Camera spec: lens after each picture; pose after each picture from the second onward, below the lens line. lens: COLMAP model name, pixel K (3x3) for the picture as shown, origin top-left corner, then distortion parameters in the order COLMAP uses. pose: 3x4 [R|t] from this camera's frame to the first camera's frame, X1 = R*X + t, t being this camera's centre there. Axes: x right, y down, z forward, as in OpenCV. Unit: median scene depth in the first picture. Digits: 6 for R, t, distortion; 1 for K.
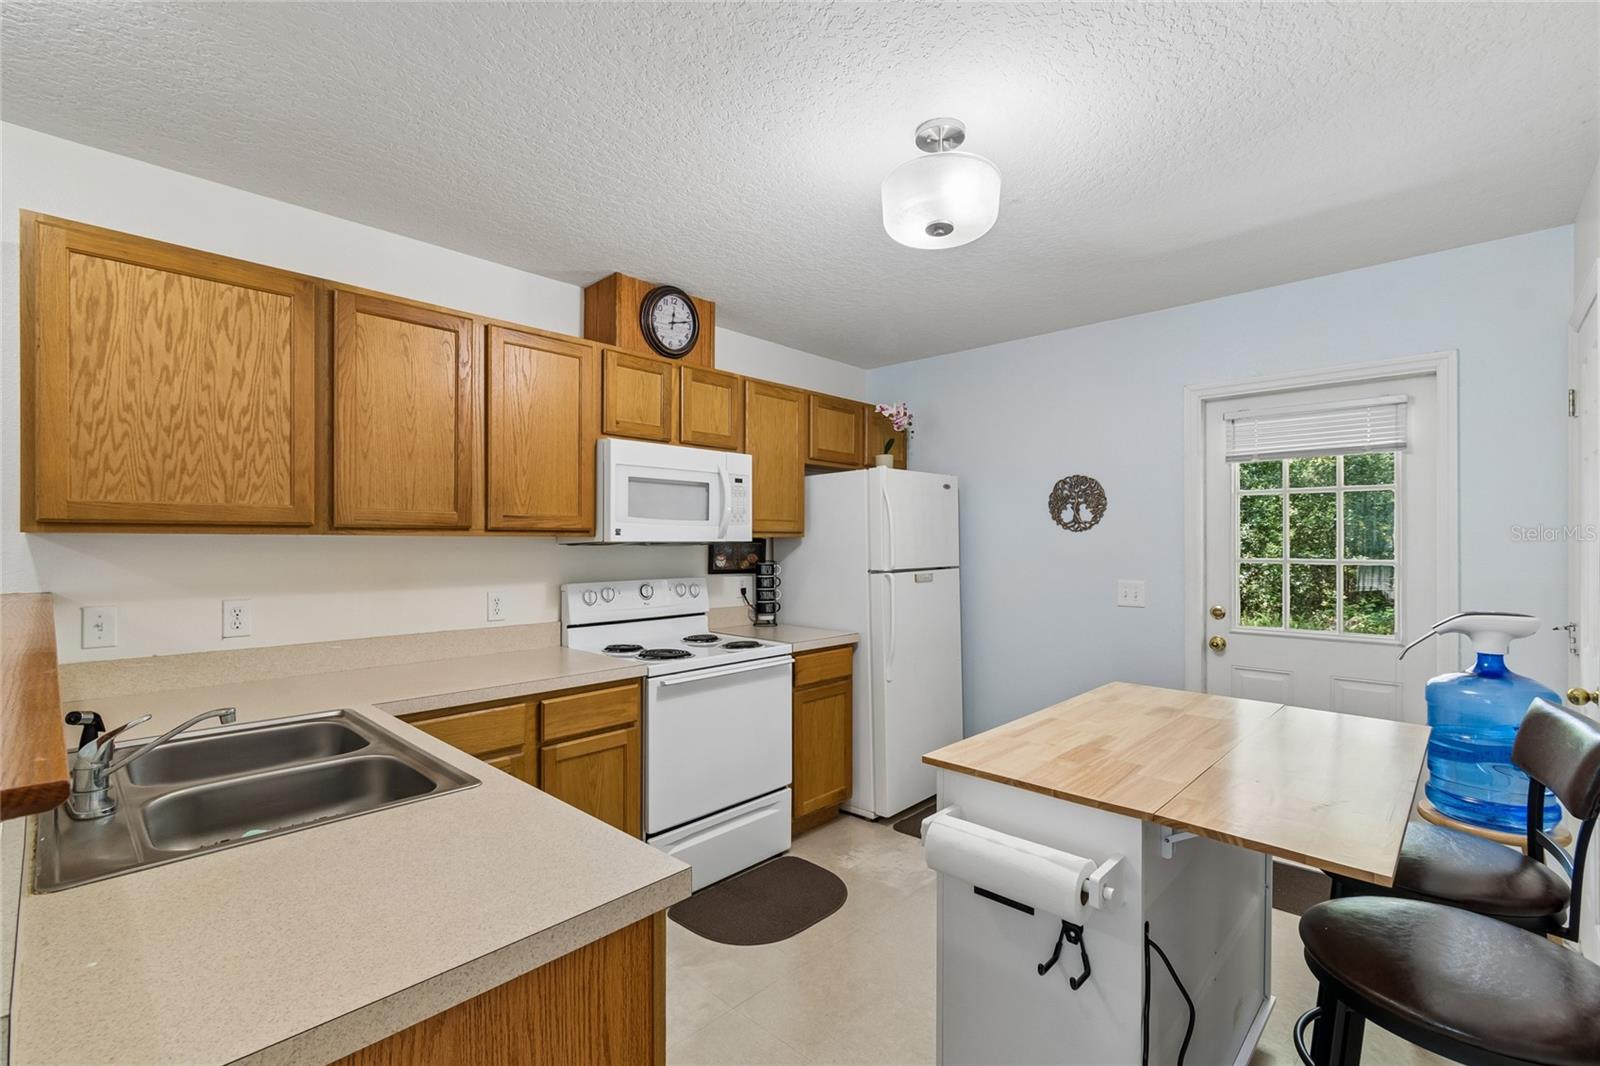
lens RADIAL K [[704.1, 0, 783.9], [0, 704.1, 540.8], [0, 0, 1]] dist [-0.002796, 0.001000]
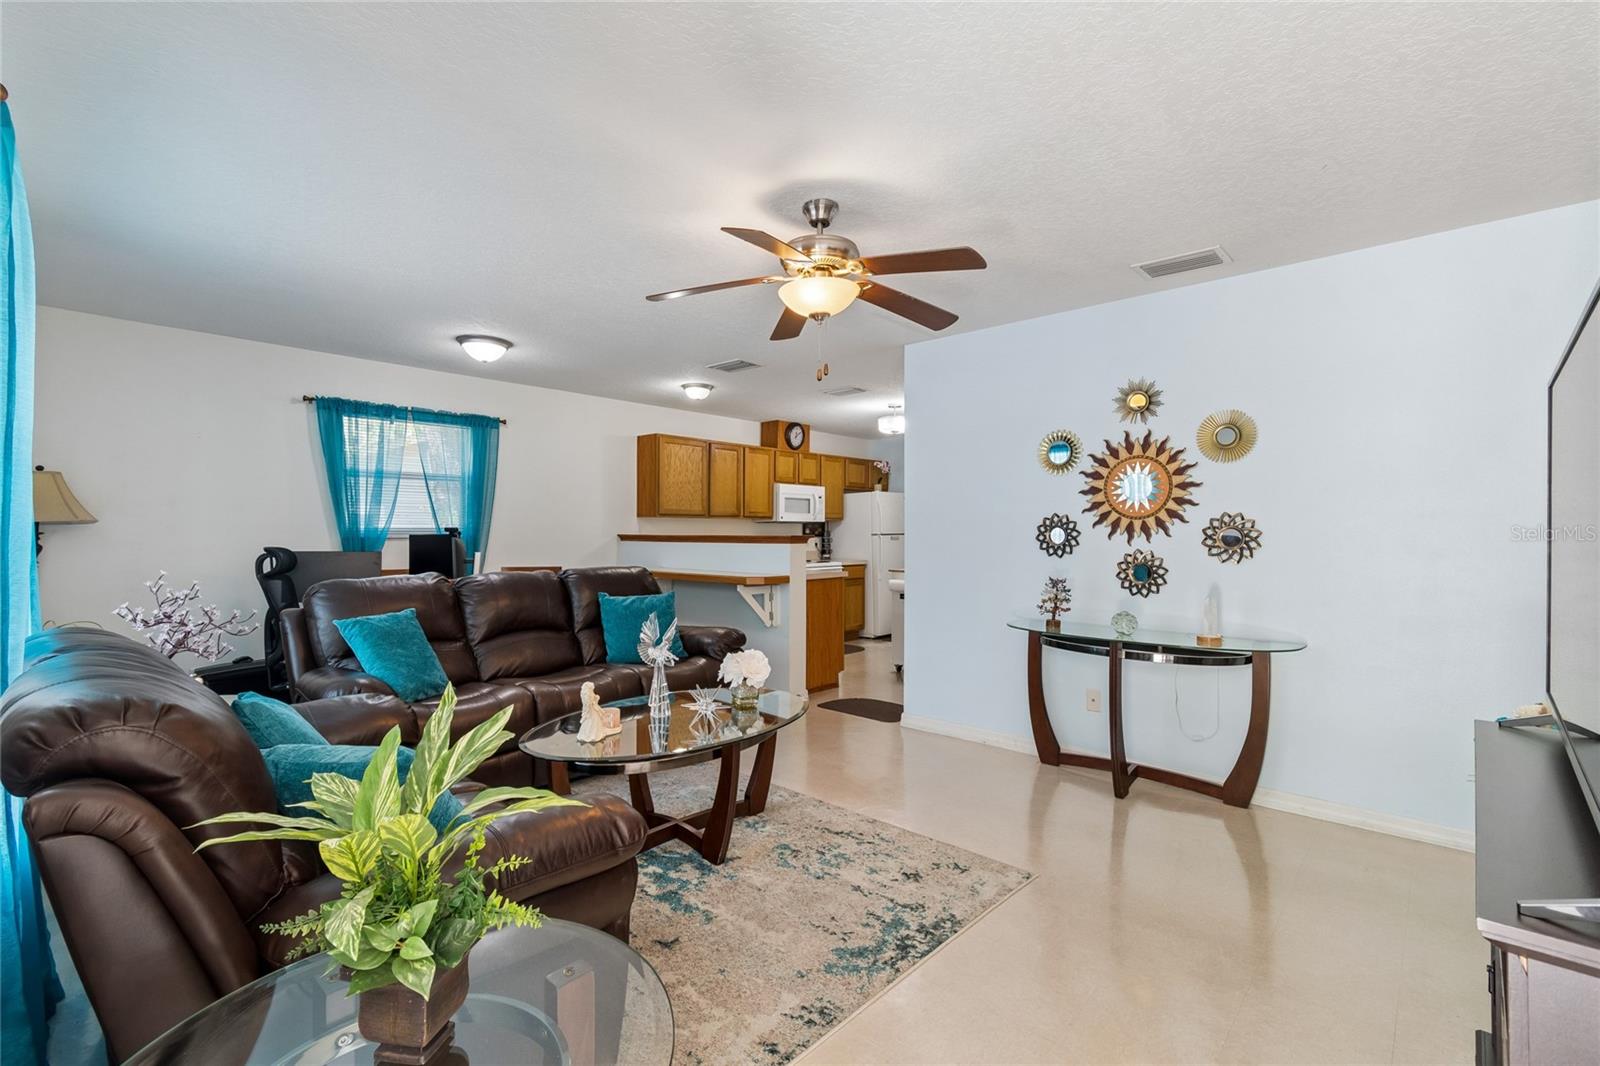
lens RADIAL K [[704.1, 0, 778.0], [0, 704.1, 533.1], [0, 0, 1]] dist [-0.002796, 0.001000]
pose [[0.999988, 0.001522, 0.004704, -0.238466], [-0.001538, 0.999993, 0.003363, 0.035293], [-0.004699, -0.003370, 0.999983, -1.590054]]
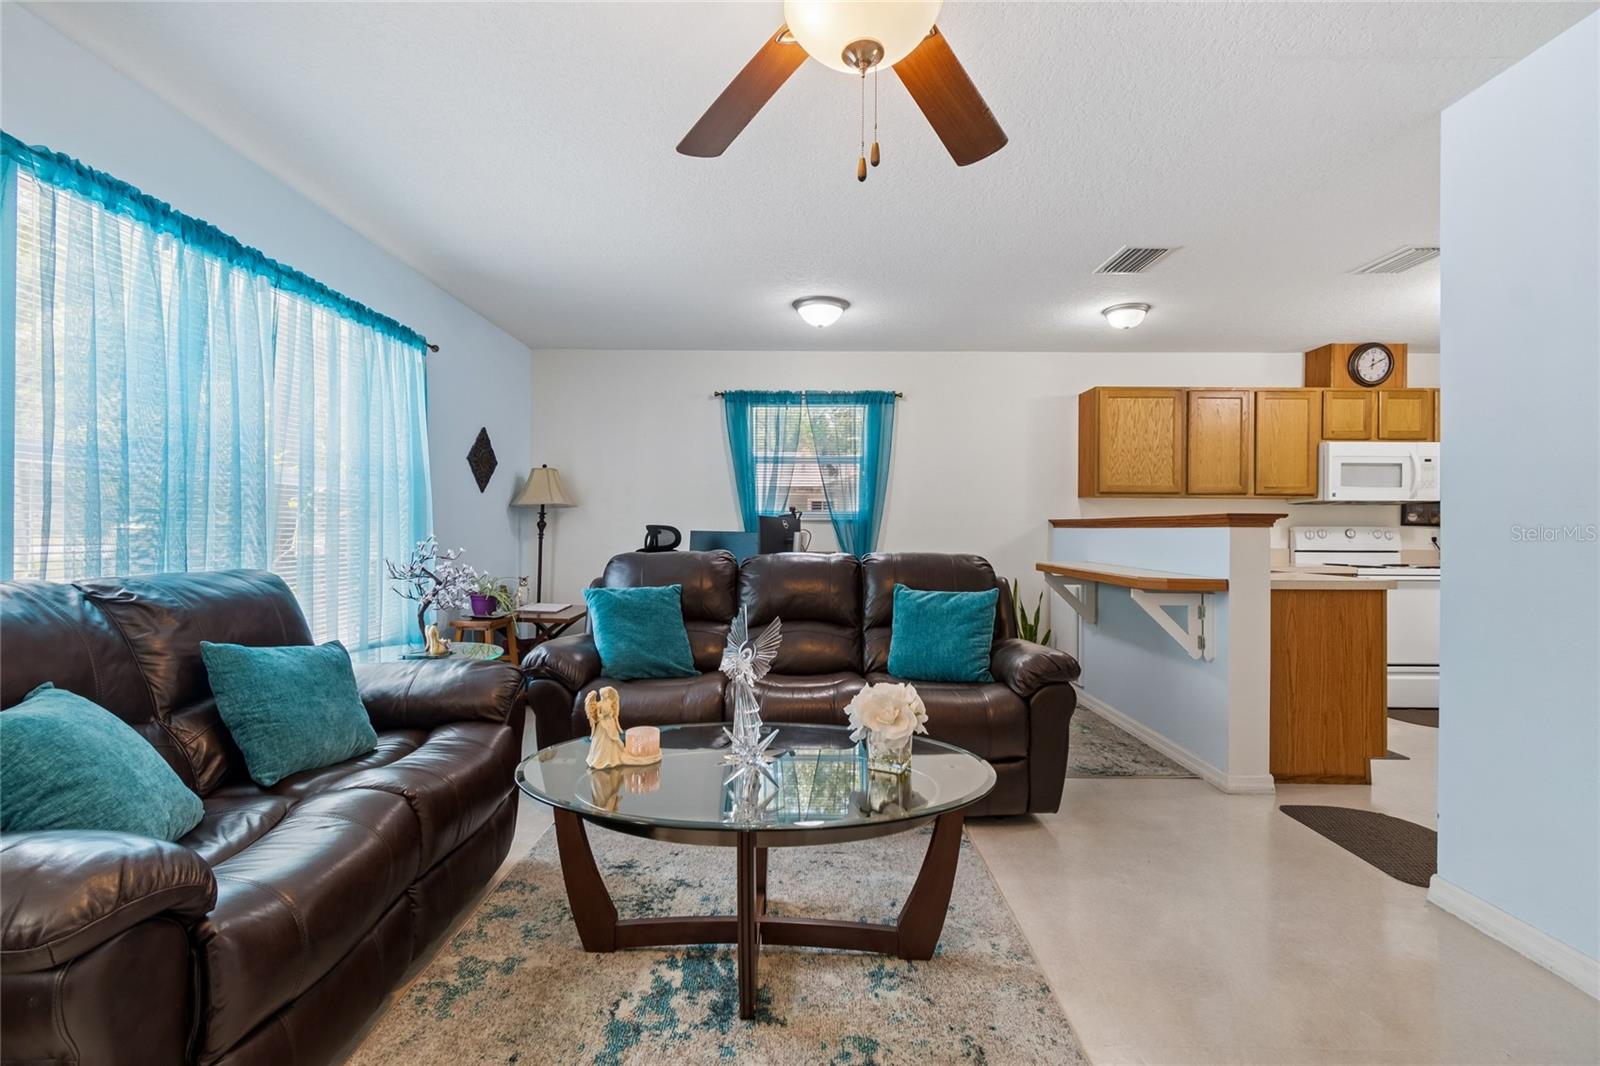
lens RADIAL K [[704.1, 0, 791.5], [0, 704.1, 525.4], [0, 0, 1]] dist [-0.002796, 0.001000]
pose [[0.683883, 0.000767, -0.729591, 0.106863], [-0.005983, 0.999972, -0.004556, 0.072243], [0.729567, 0.007481, 0.683869, -1.070807]]
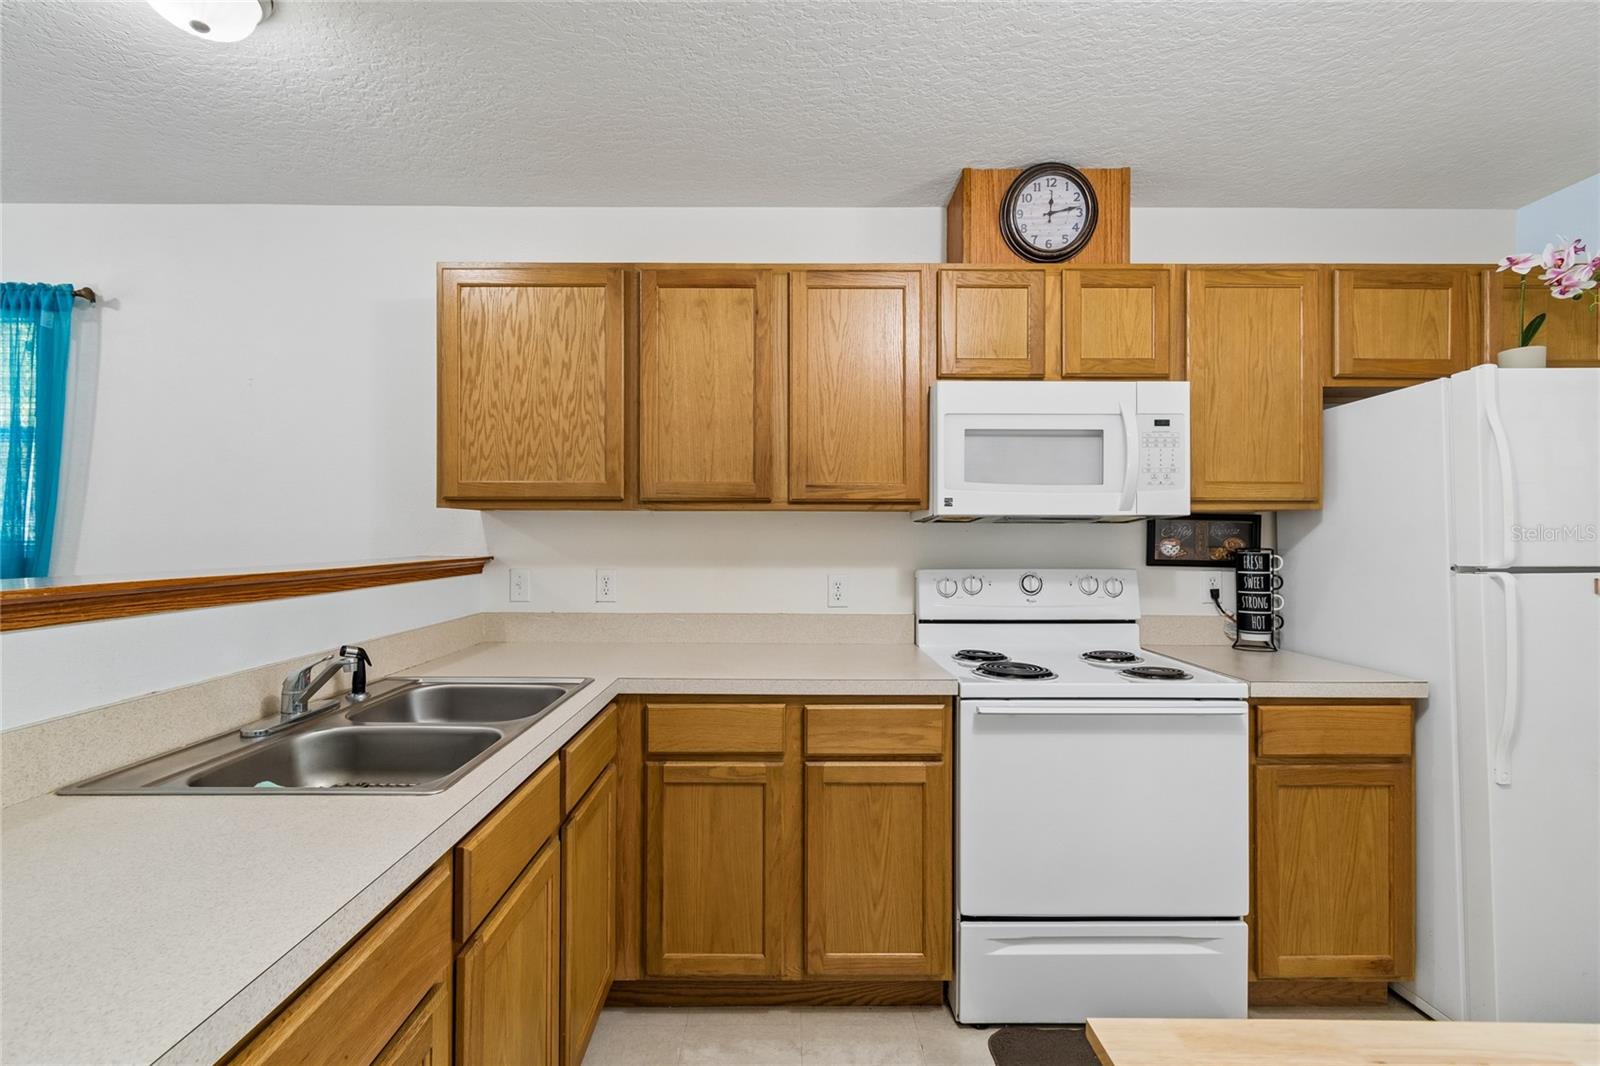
lens RADIAL K [[704.1, 0, 796.0], [0, 704.1, 533.7], [0, 0, 1]] dist [-0.002796, 0.001000]
pose [[0.693303, -0.003221, -0.720639, 0.182623], [-0.001334, 0.999983, -0.005753, 0.023924], [0.720645, 0.004950, 0.693287, 0.316194]]
